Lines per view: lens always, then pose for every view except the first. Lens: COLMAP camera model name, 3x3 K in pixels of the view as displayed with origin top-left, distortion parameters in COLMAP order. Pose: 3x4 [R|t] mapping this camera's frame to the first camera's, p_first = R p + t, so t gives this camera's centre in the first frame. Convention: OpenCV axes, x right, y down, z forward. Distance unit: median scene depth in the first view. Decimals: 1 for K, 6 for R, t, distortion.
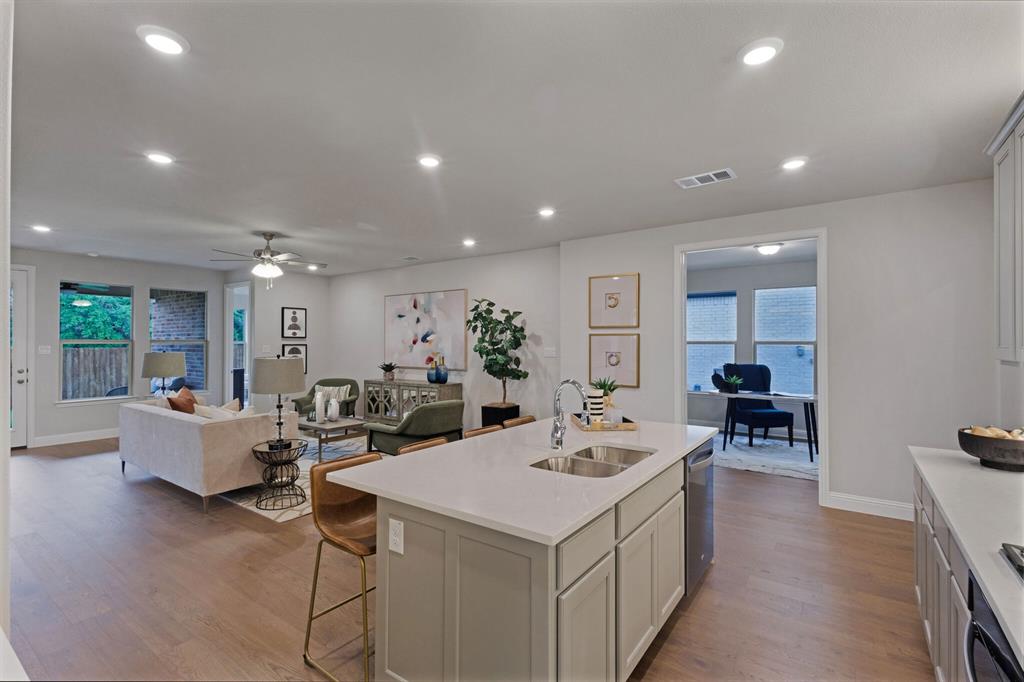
lens RADIAL K [[469.3, 0, 511.8], [0, 469.3, 336.3], [0, 0, 1]] dist [0.001594, -0.000397]
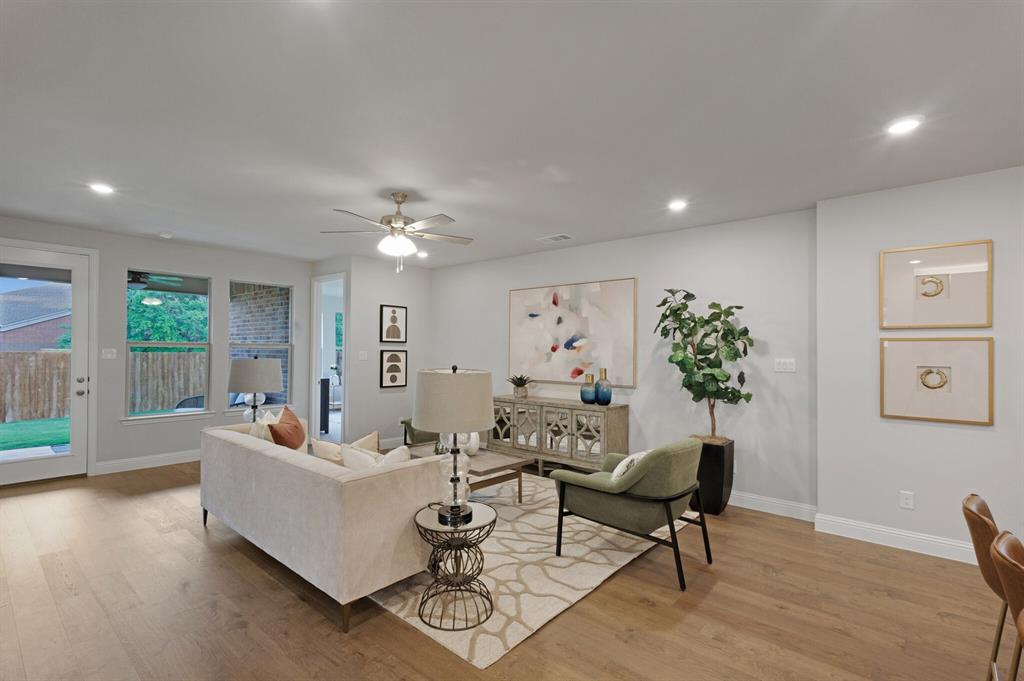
lens RADIAL K [[471.3, 0, 513.5], [0, 471.3, 343.1], [0, 0, 1]] dist [0.004416, -0.000369]
pose [[0.996339, 0.008165, -0.085104, -0.249638], [-0.008419, 0.999961, -0.002626, 0.006639], [0.085079, 0.003333, 0.996369, 0.268487]]
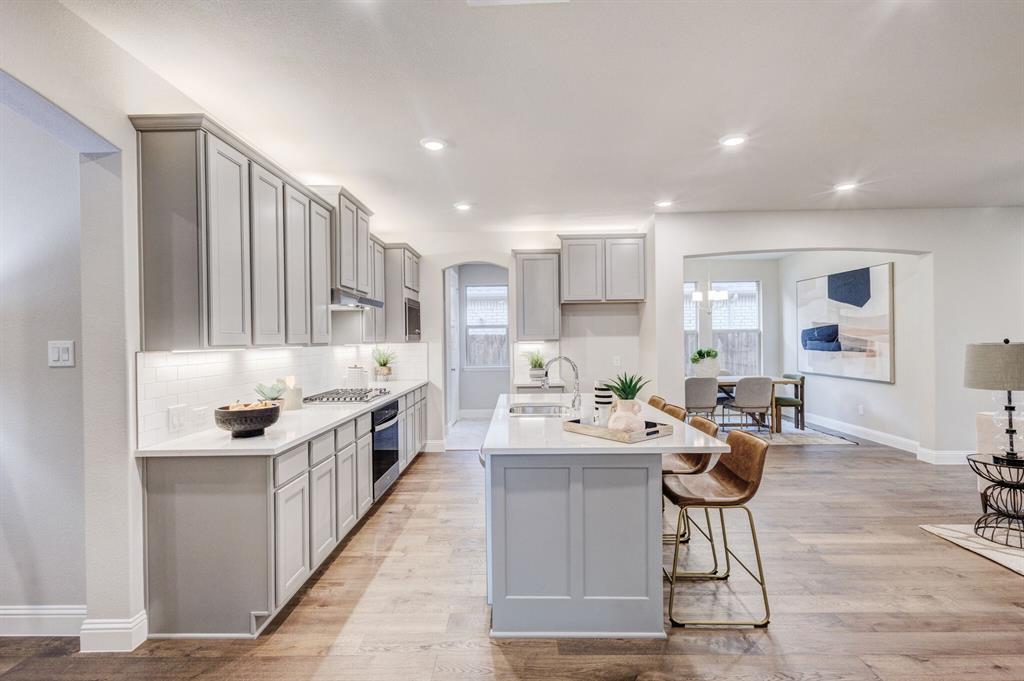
lens RADIAL K [[487.3, 0, 512.6], [0, 487.3, 338.4], [0, 0, 1]] dist [0.004092, -0.000033]
pose [[-0.816778, 0.008848, -0.576885, 0.404300], [0.019289, 0.999742, -0.011978, 0.022002], [0.576630, -0.020911, -0.816738, 0.799034]]
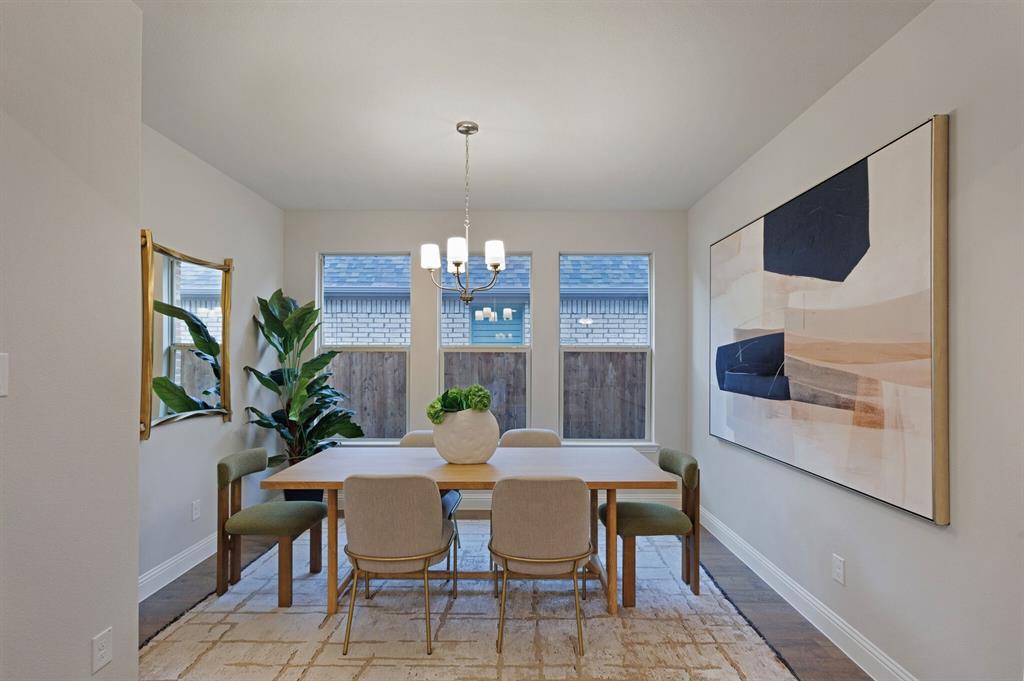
lens RADIAL K [[475.5, 0, 509.2], [0, 475.5, 355.1], [0, 0, 1]] dist [0.005249, 0.000537]
pose [[-0.816313, -0.005245, -0.577586, -0.389251], [0.005678, 0.999838, -0.017105, 0.017489], [0.577581, -0.017243, -0.816151, 0.527714]]
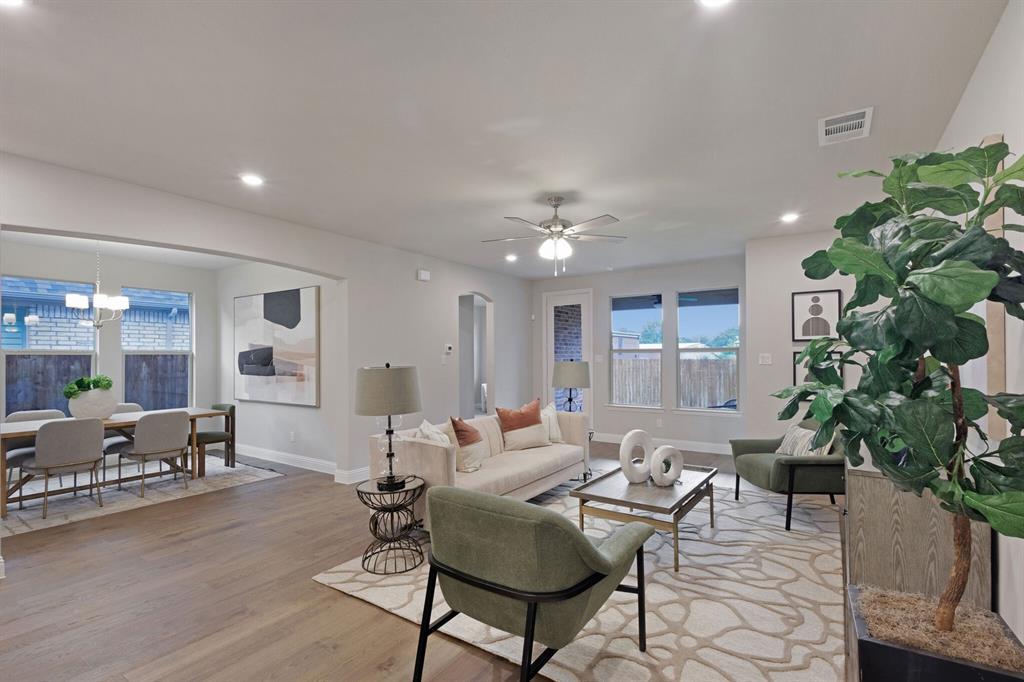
lens RADIAL K [[475.5, 0, 509.2], [0, 475.5, 355.6], [0, 0, 1]] dist [0.005249, 0.000537]
pose [[0.029006, -0.004150, -0.999571, 0.183835], [0.019022, 0.999813, -0.003599, 0.022557], [0.999398, -0.018909, 0.029080, 0.791923]]
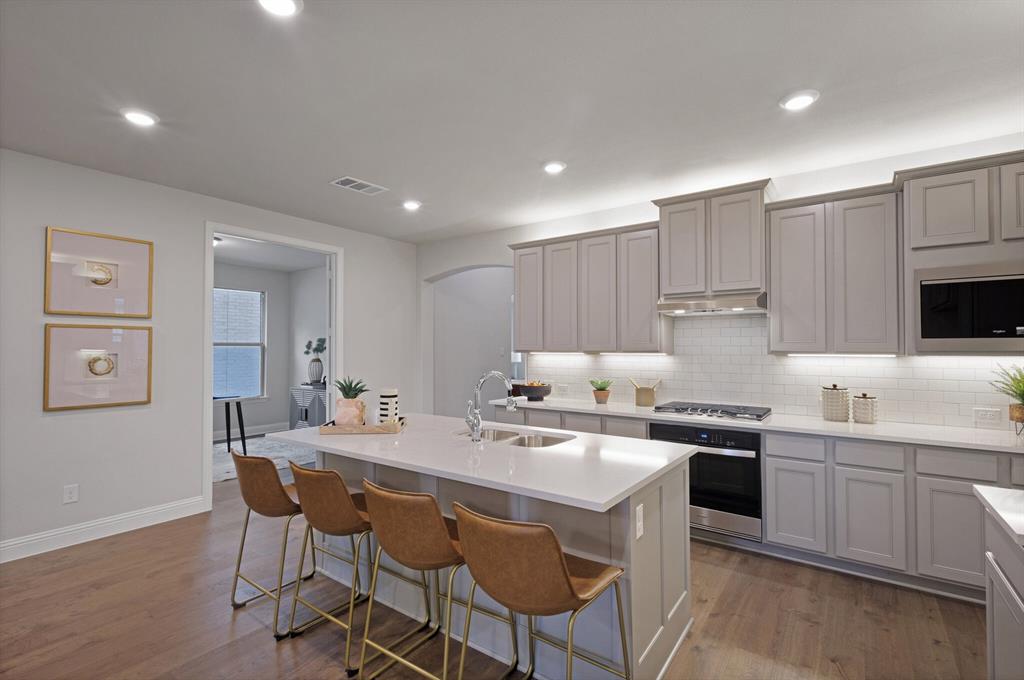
lens RADIAL K [[471.3, 0, 513.5], [0, 471.3, 342.6], [0, 0, 1]] dist [0.004416, -0.000369]
pose [[0.000911, 0.012016, 0.999927, -0.370566], [-0.014576, 0.999822, -0.012002, 0.015123], [-0.999893, -0.014564, 0.001085, 0.367969]]
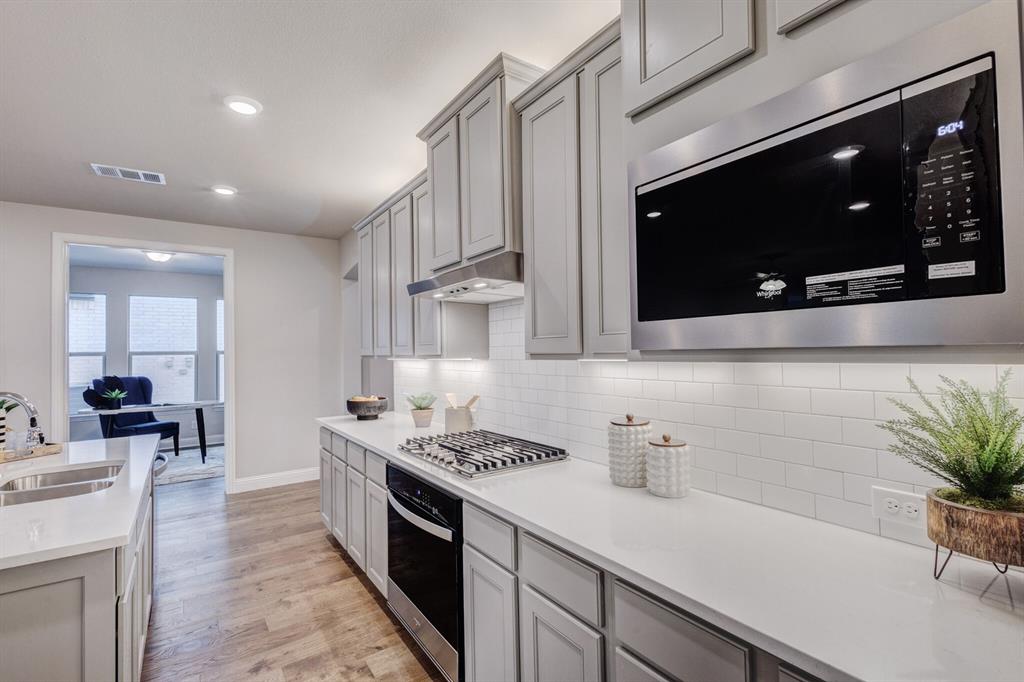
lens RADIAL K [[470.8, 0, 513.7], [0, 470.8, 338.5], [0, 0, 1]] dist [0.004284, -0.000131]
pose [[0.331137, 0.016640, 0.943436, -0.127368], [0.007887, 0.999761, -0.020401, 0.010686], [-0.943550, 0.014196, 0.330926, -0.018312]]
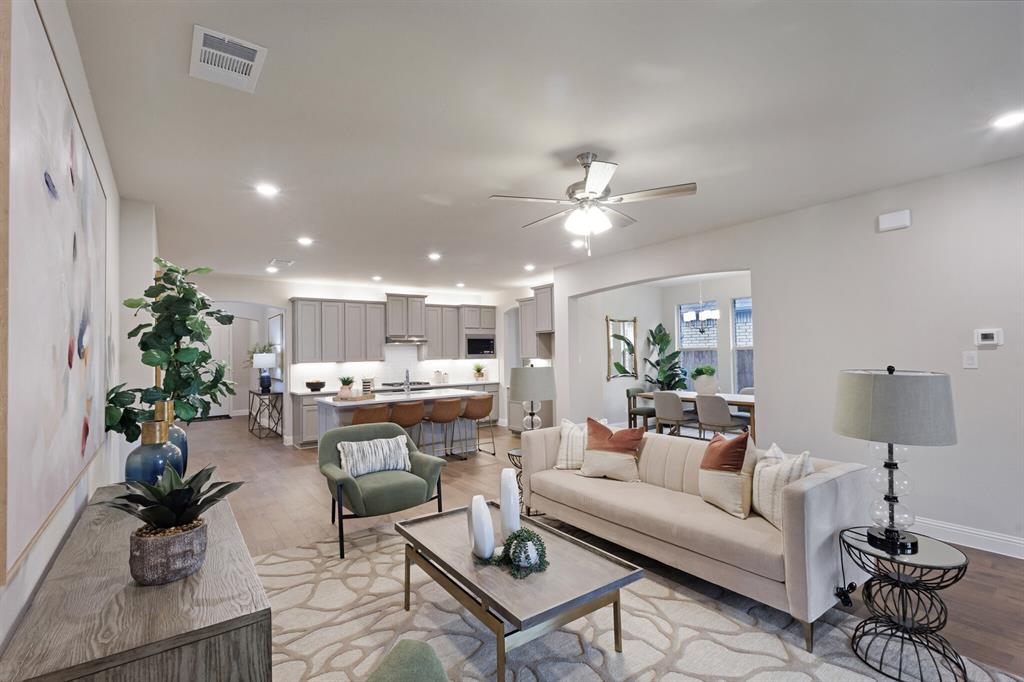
lens RADIAL K [[471.3, 0, 513.5], [0, 471.3, 343.6], [0, 0, 1]] dist [0.004416, -0.000369]
pose [[-0.952147, 0.022693, 0.304798, -0.524139], [0.012822, 0.999328, -0.034349, 0.019349], [-0.305372, -0.028798, -0.951798, 1.356035]]
